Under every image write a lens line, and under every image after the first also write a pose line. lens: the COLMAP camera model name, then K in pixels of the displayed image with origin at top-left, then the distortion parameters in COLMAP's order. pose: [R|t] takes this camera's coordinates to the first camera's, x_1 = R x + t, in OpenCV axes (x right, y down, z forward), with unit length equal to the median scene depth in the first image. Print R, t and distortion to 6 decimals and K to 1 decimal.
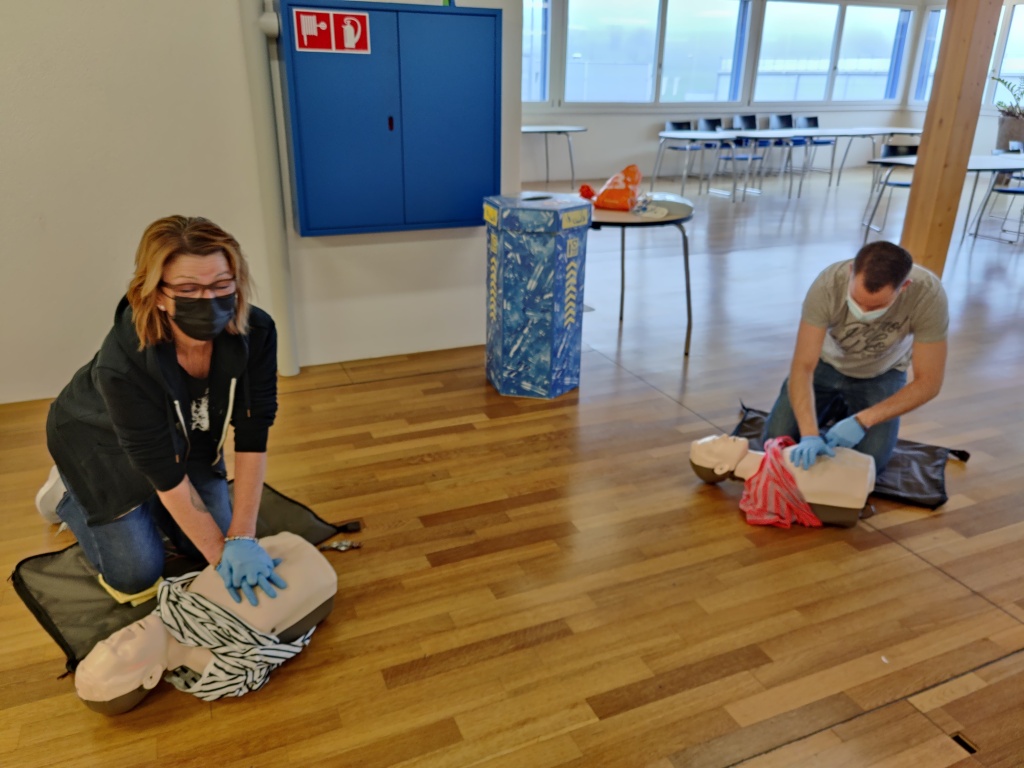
lens RADIAL K [[767.6, 0, 509.6], [0, 767.6, 371.4], [0, 0, 1]] dist [0.046297, -0.005426]
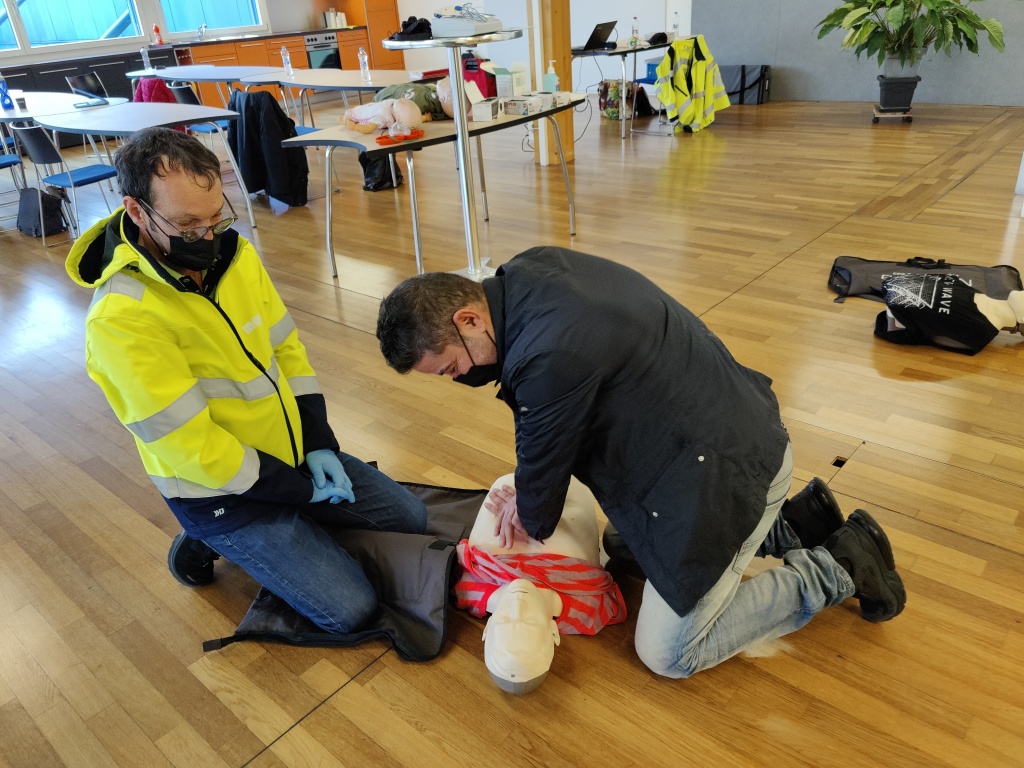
lens RADIAL K [[760.0, 0, 513.1], [0, 760.0, 382.1], [0, 0, 1]] dist [0.050134, -0.039066]
pose [[-0.431825, -0.402997, 0.806920, -0.091727], [0.381731, 0.728901, 0.568317, -0.299162], [-0.817195, 0.553440, -0.160922, 0.822685]]
